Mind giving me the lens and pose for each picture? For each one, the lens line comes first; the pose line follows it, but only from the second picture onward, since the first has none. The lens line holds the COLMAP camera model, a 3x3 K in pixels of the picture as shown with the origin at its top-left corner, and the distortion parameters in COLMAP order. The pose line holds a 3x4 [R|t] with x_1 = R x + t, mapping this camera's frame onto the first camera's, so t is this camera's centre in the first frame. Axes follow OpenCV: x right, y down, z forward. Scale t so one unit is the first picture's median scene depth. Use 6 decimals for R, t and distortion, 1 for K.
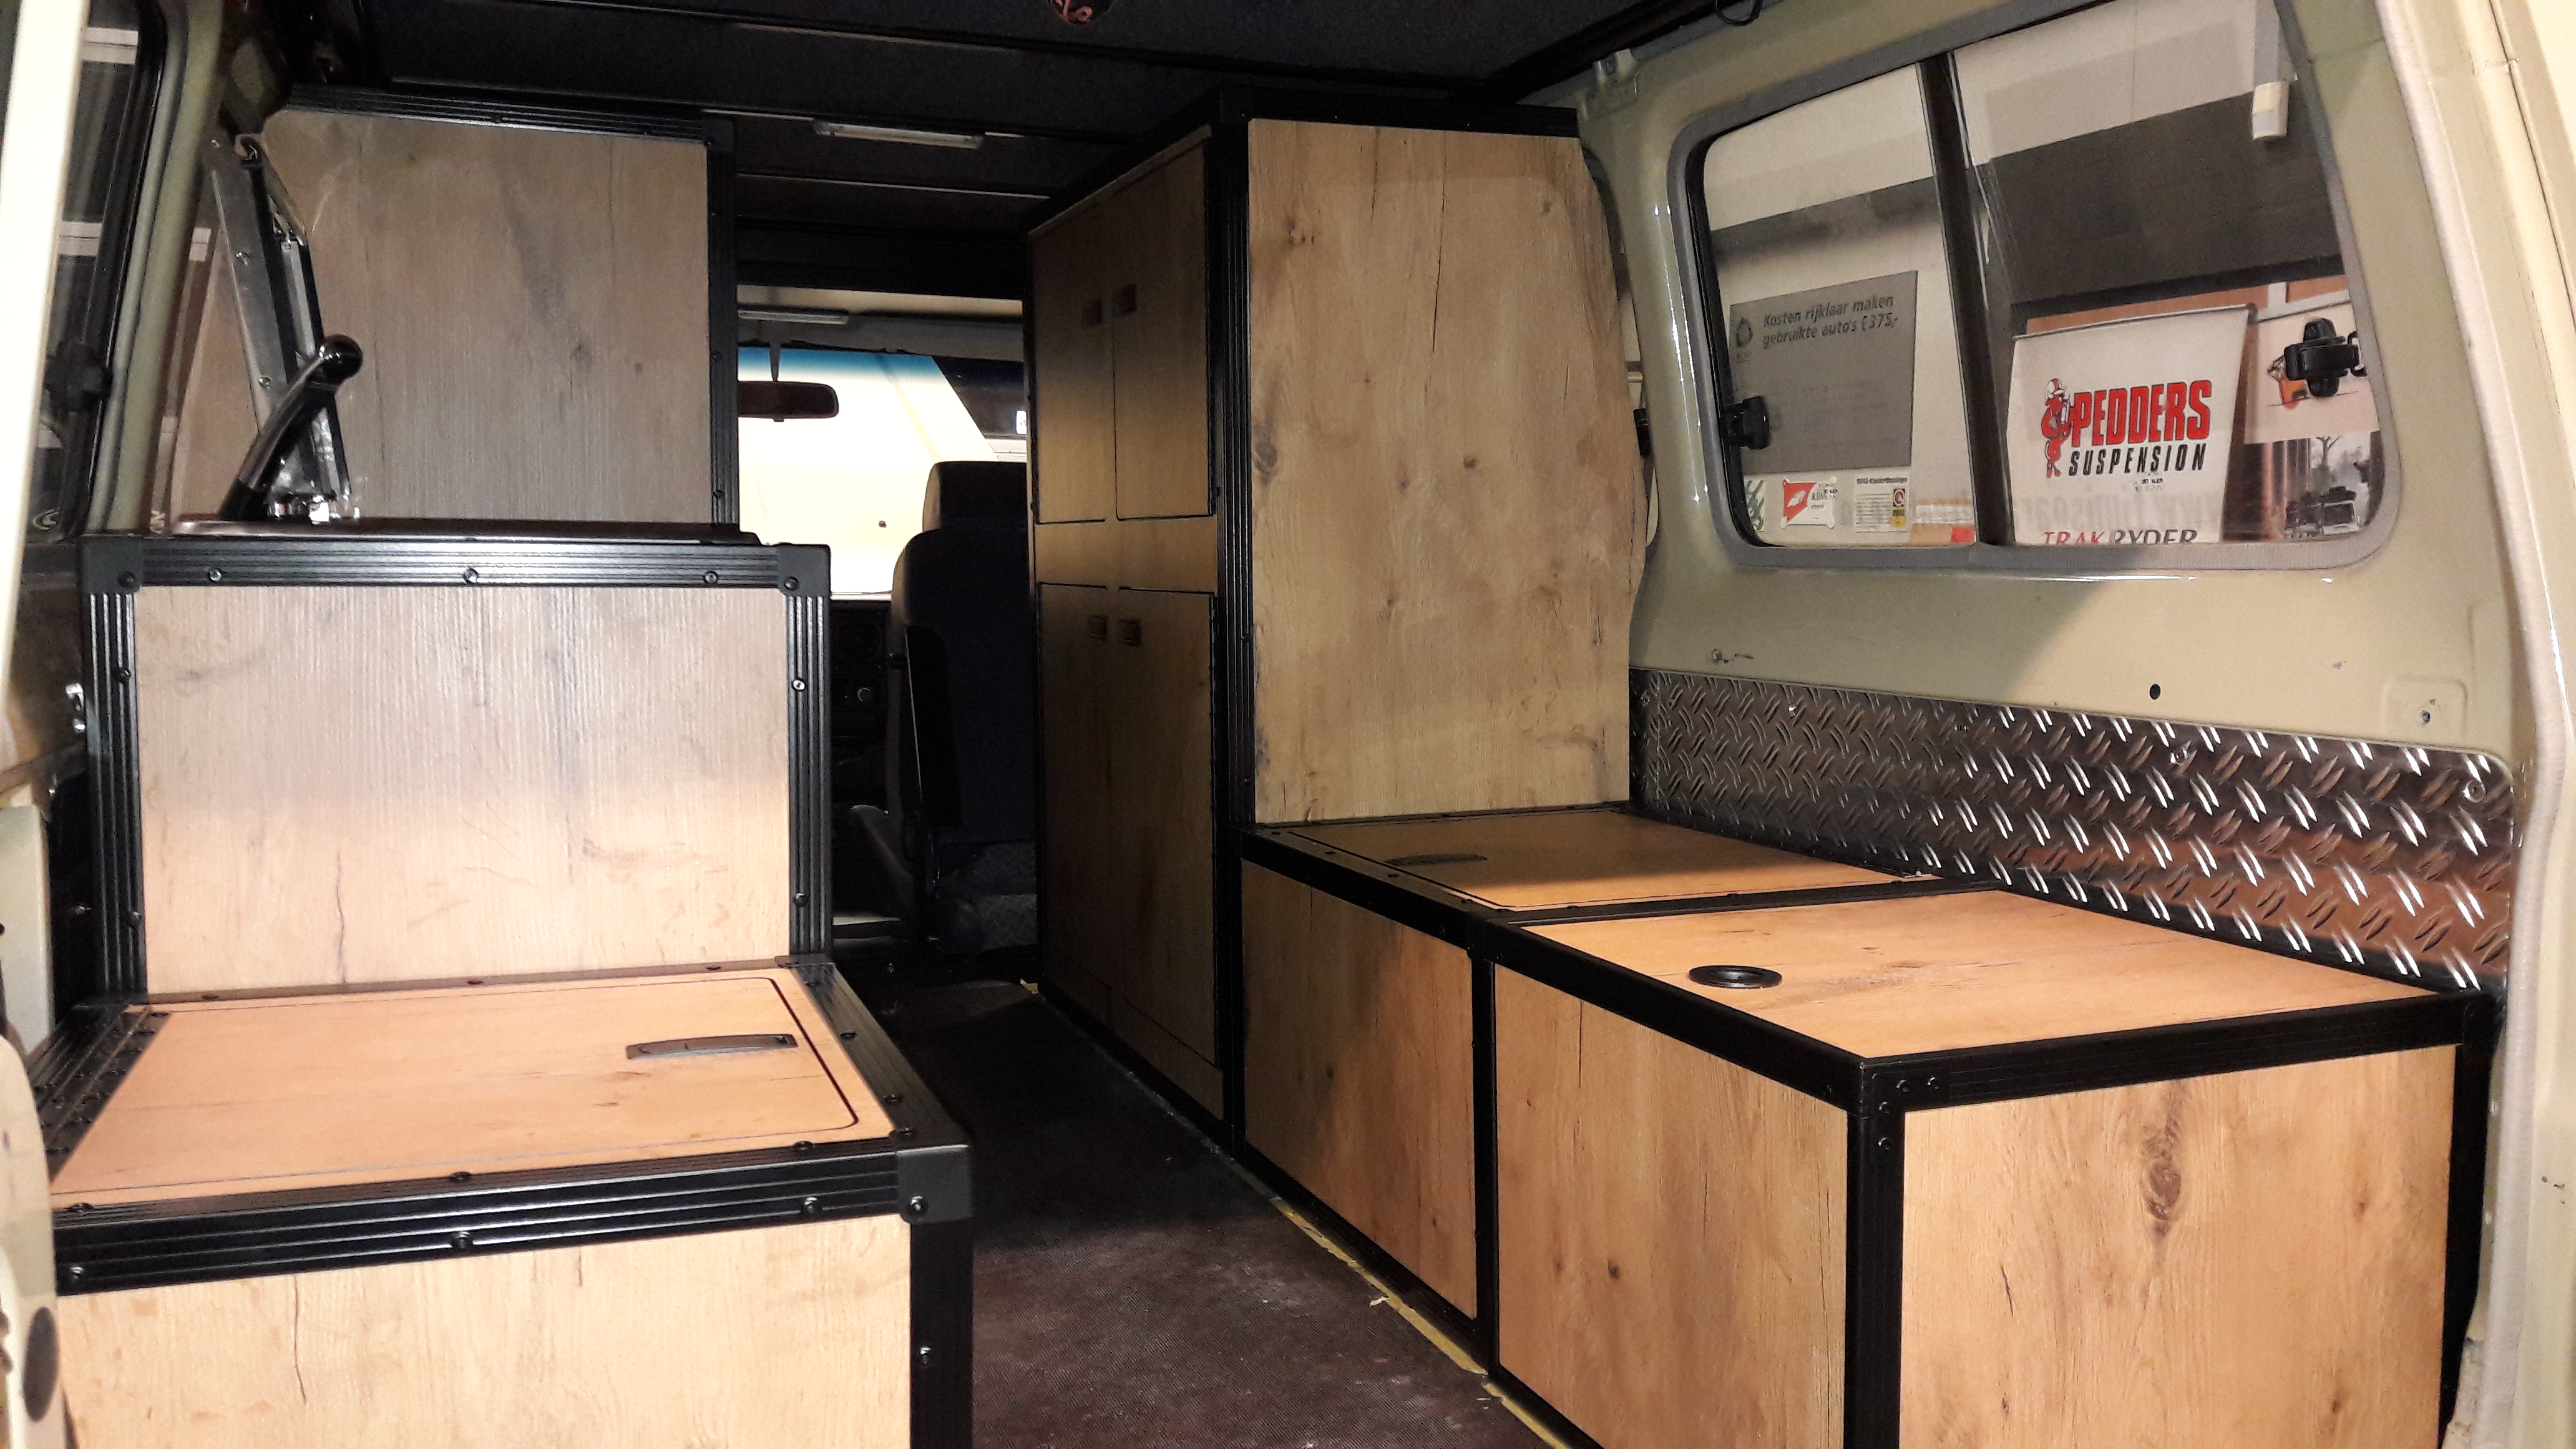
lens RADIAL K [[2107.8, 0, 1248.3], [0, 2107.8, 729.6], [0, 0, 1]] dist [0.156036, -0.428244]
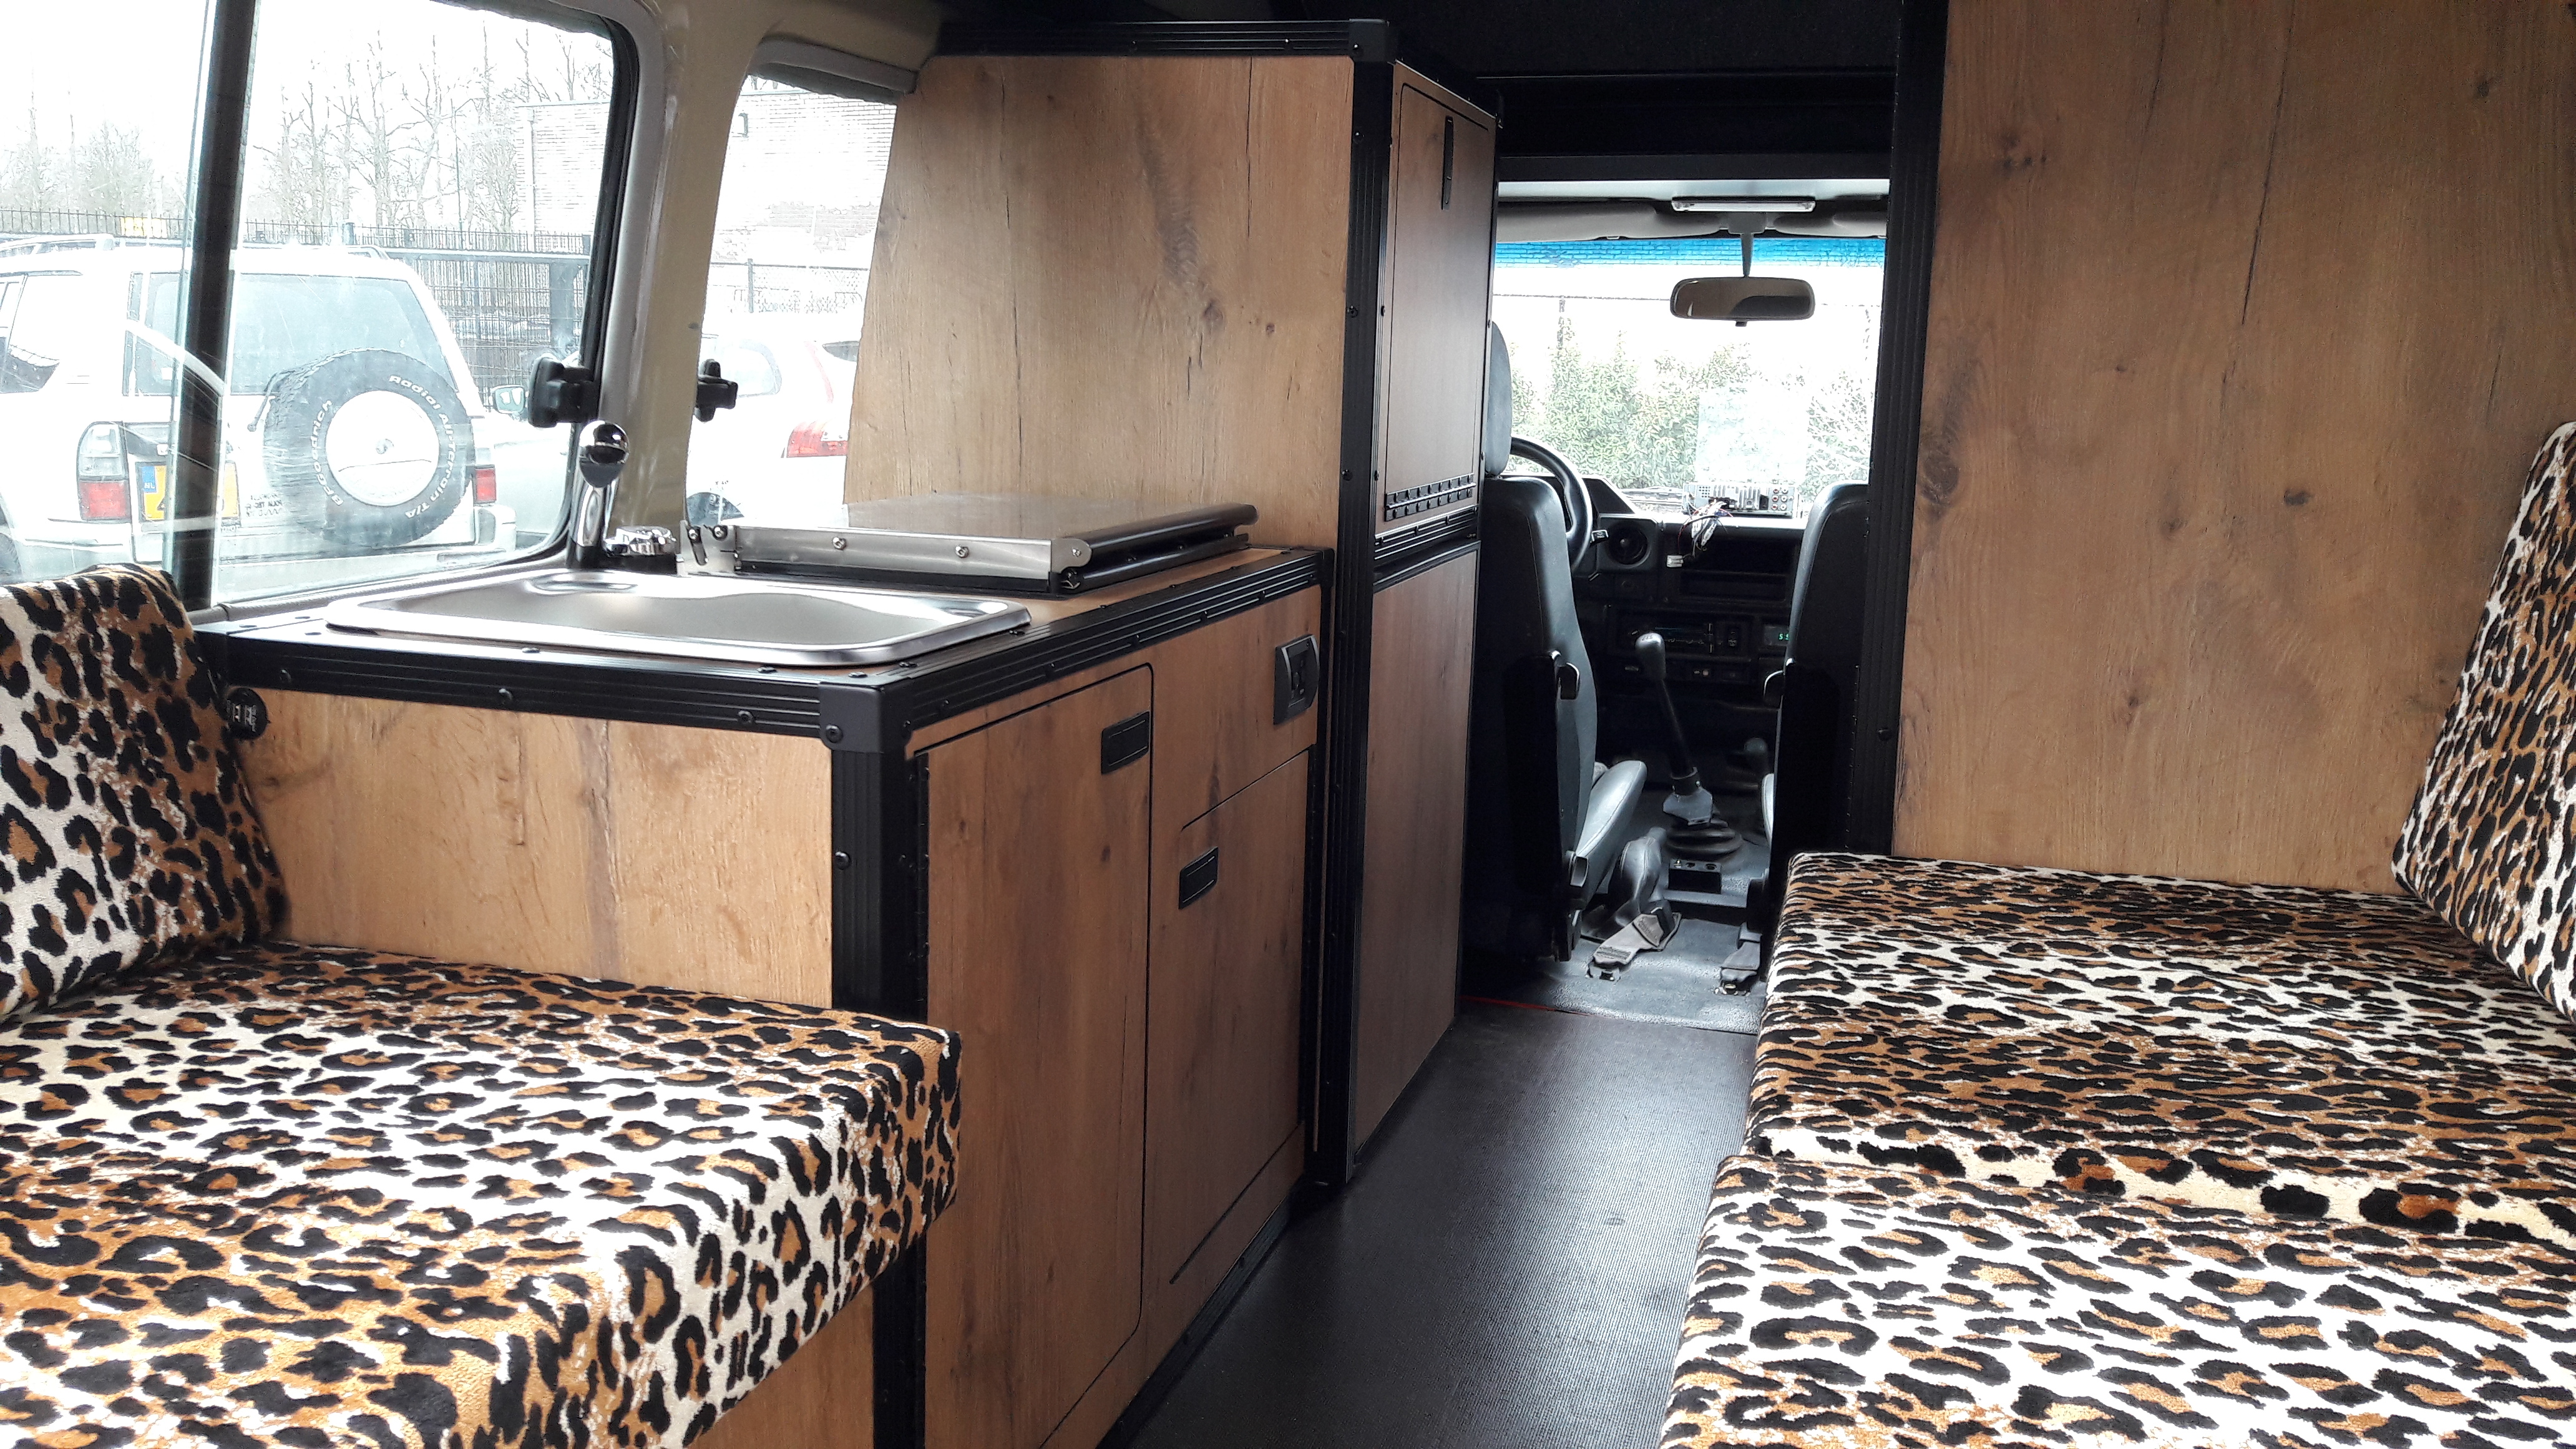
lens RADIAL K [[2113.4, 0, 1234.3], [0, 2113.4, 732.2], [0, 0, 1]] dist [0.071573, -0.172454]
pose [[0.804887, 0.122730, -0.580598, 0.236095], [-0.068400, 0.991046, 0.114669, -0.110975], [0.589473, -0.052583, 0.806075, 0.299965]]
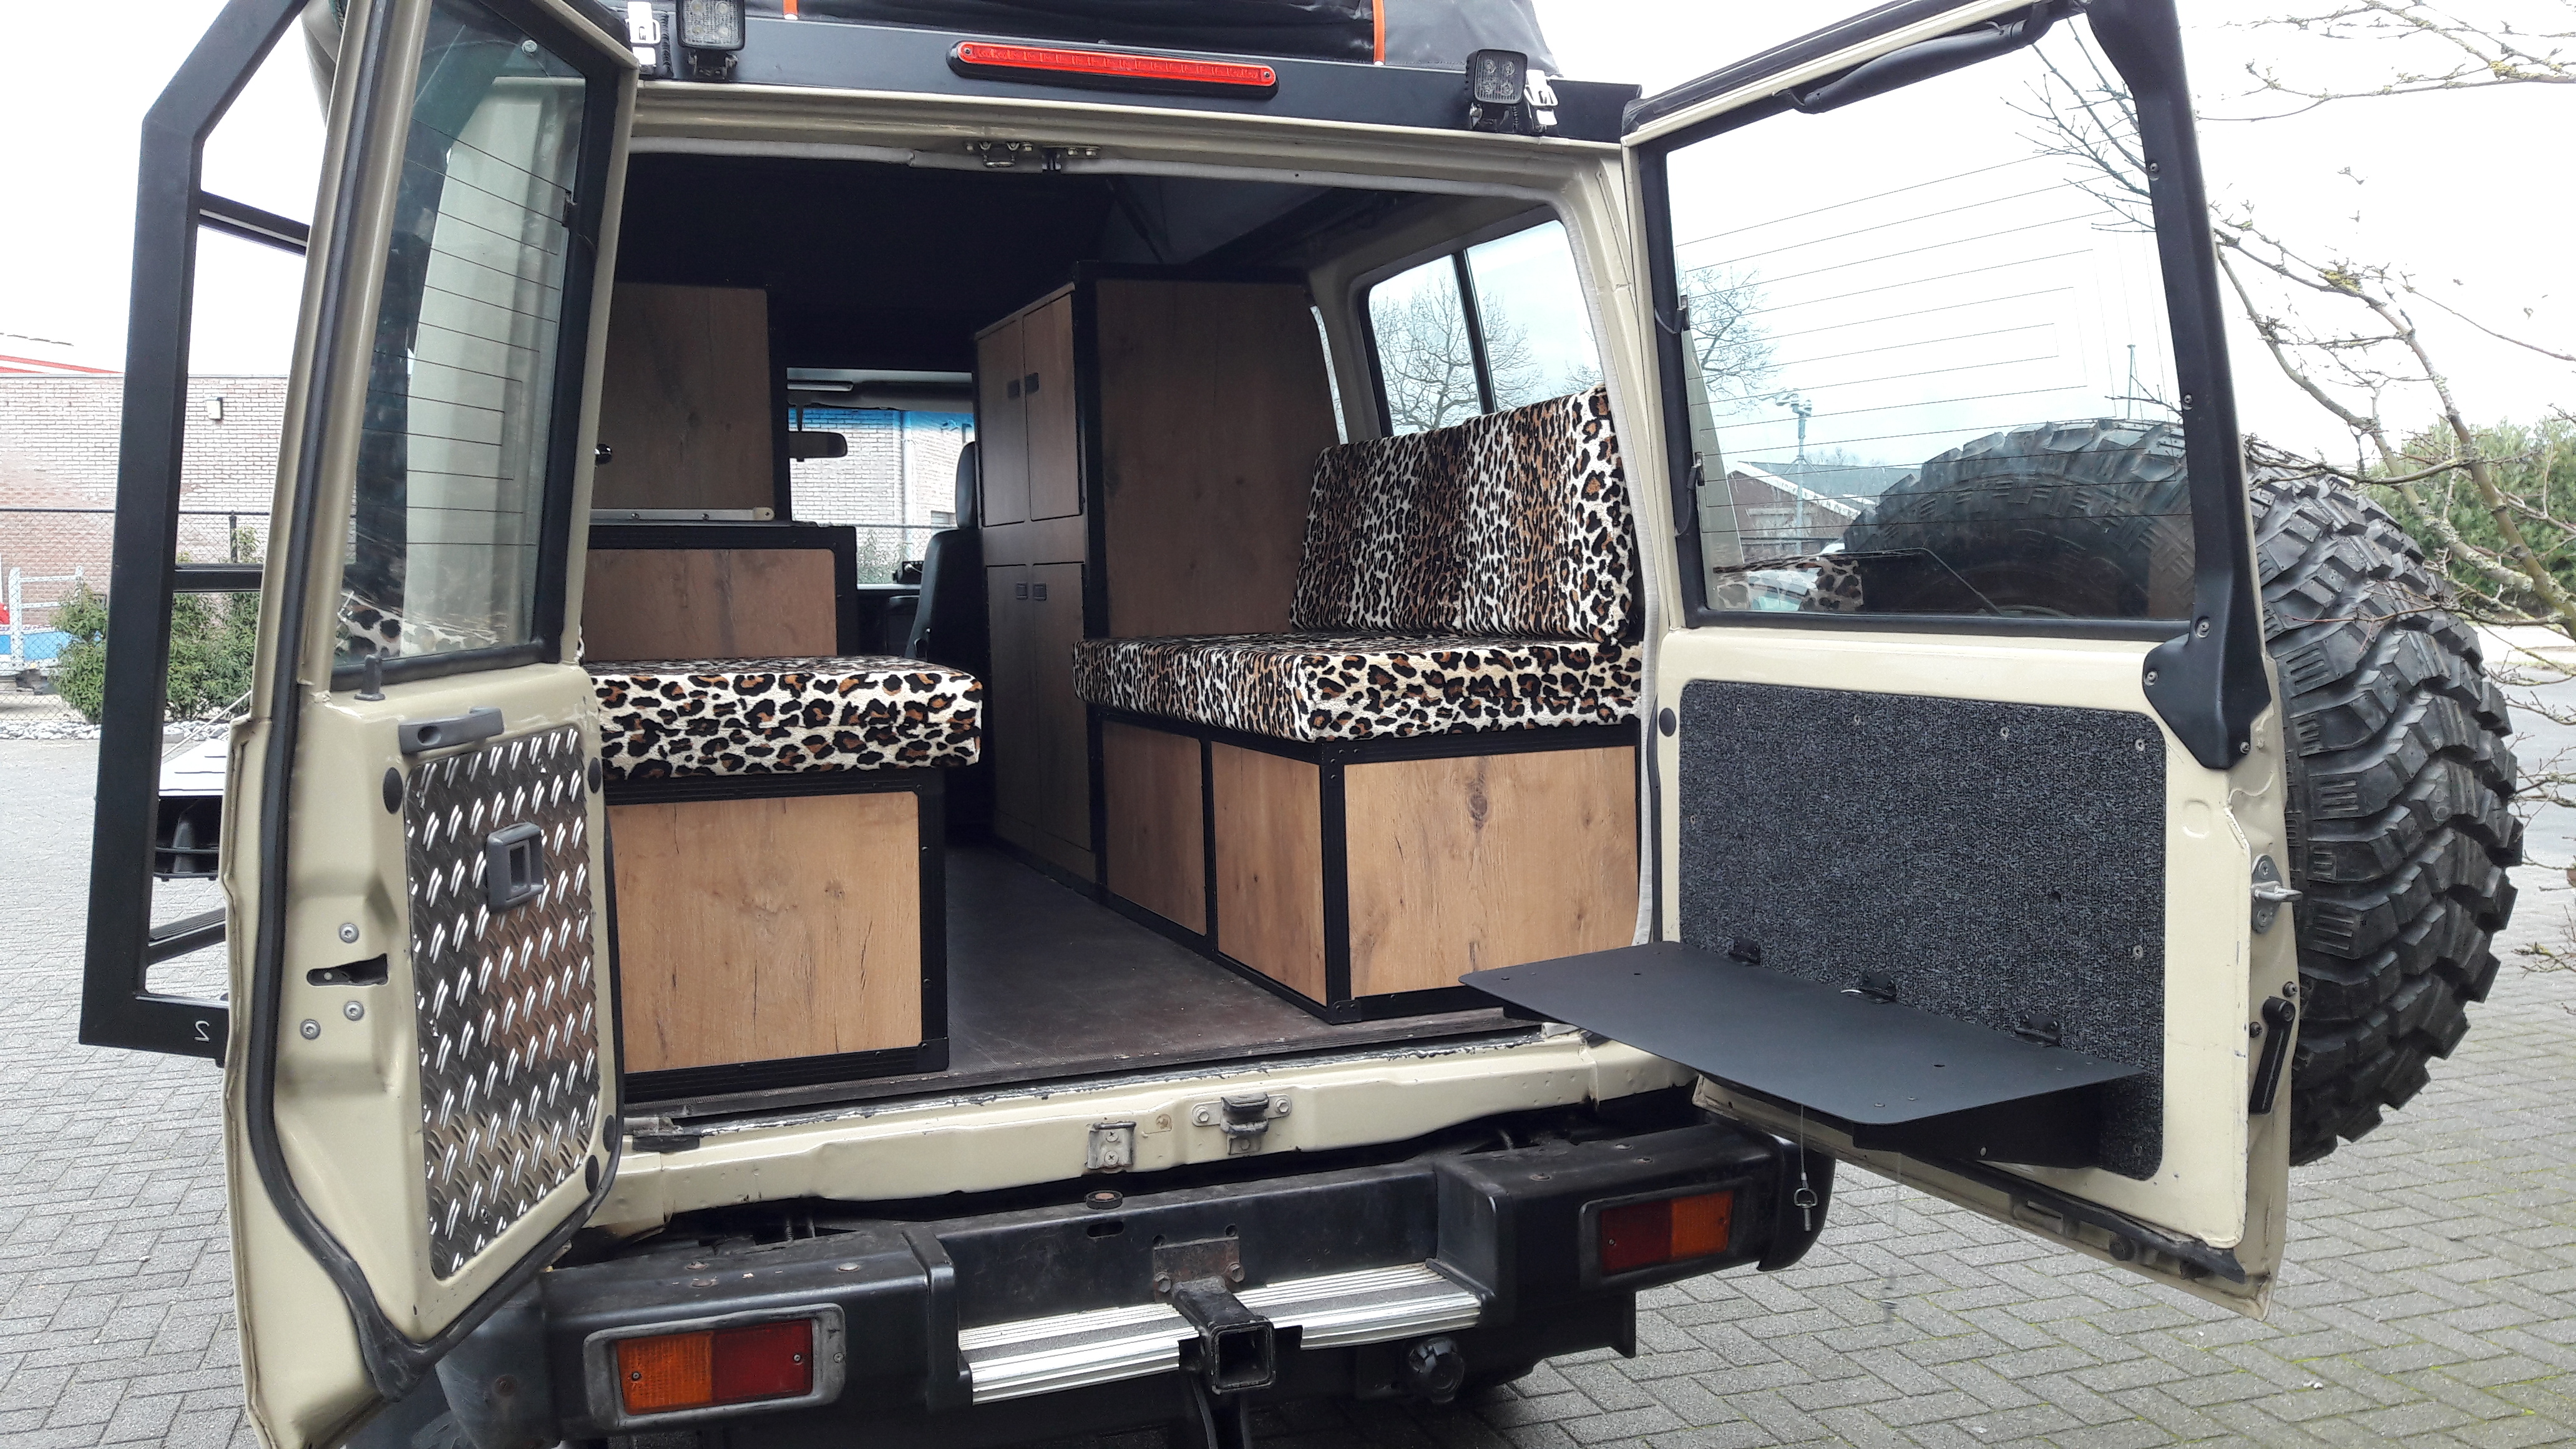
lens RADIAL K [[2078.2, 0, 1310.7], [0, 2078.2, 739.5], [0, 0, 1]] dist [0.152782, -0.363919]
pose [[0.999250, -0.020832, 0.032642, 0.106781], [0.020973, 0.999772, -0.003969, 0.086020], [-0.032551, 0.004651, 0.999459, -0.645895]]
